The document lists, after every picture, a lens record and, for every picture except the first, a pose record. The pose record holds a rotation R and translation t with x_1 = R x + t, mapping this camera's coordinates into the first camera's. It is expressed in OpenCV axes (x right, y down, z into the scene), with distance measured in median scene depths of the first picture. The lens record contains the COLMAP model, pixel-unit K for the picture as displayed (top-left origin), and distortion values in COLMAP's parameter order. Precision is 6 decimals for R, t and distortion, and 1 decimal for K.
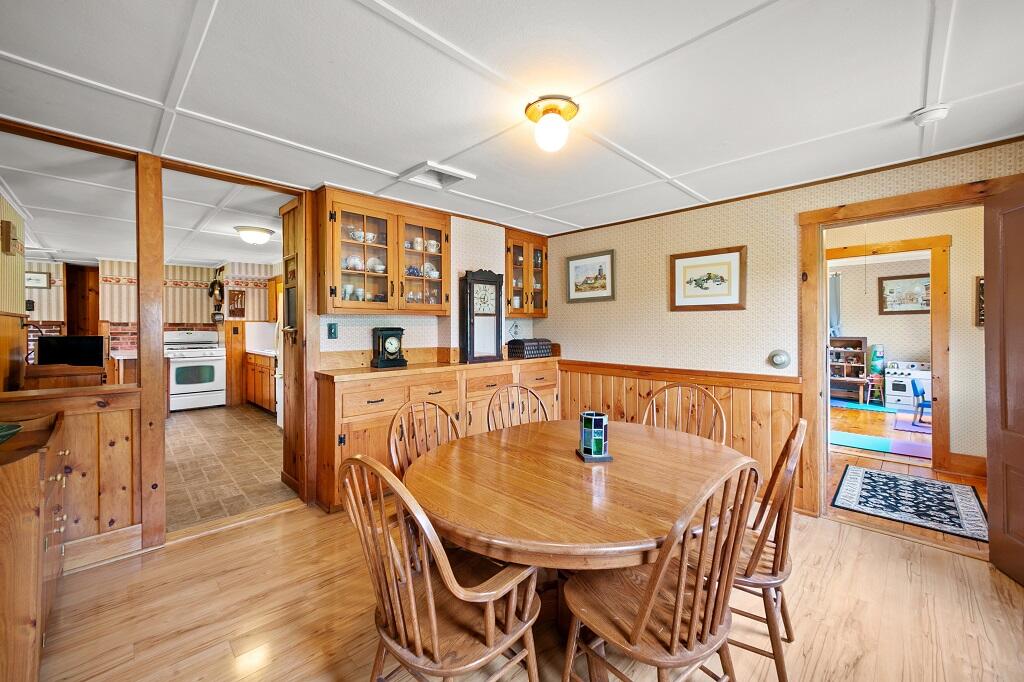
lens RADIAL K [[407.7, 0, 510.7], [0, 407.7, 330.0], [0, 0, 1]] dist [-0.000807, 0.000301]
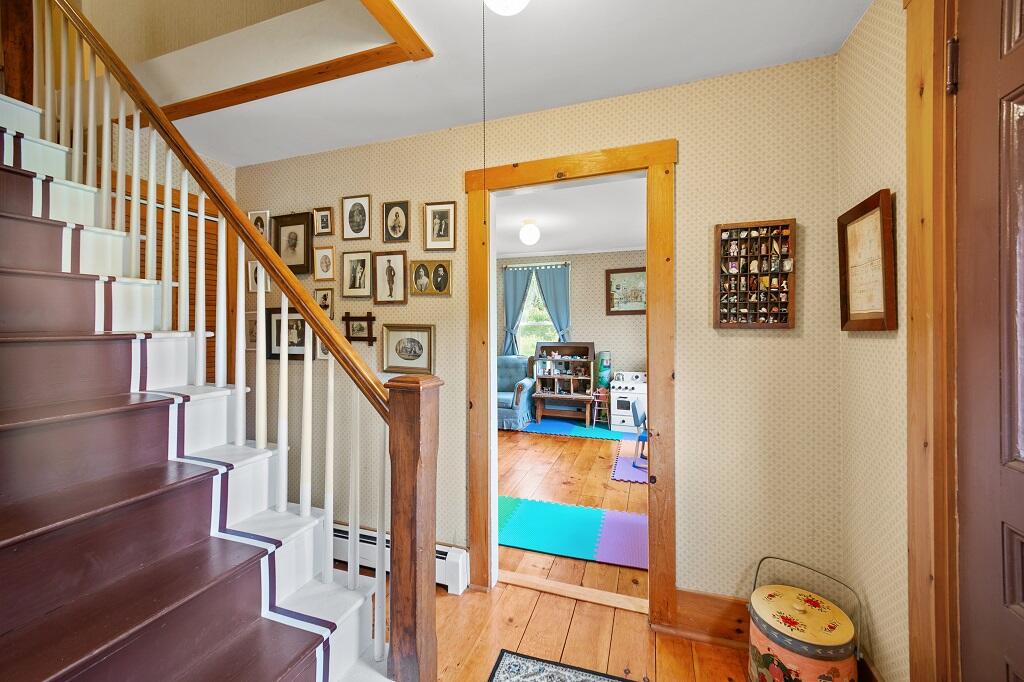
lens RADIAL K [[407.7, 0, 509.3], [0, 407.7, 330.9], [0, 0, 1]] dist [-0.000807, 0.000301]
pose [[0.898228, 0.004907, 0.439503, 0.372593], [-0.003369, 0.999985, -0.004279, -0.001441], [-0.439518, 0.002363, 0.898231, 0.353224]]
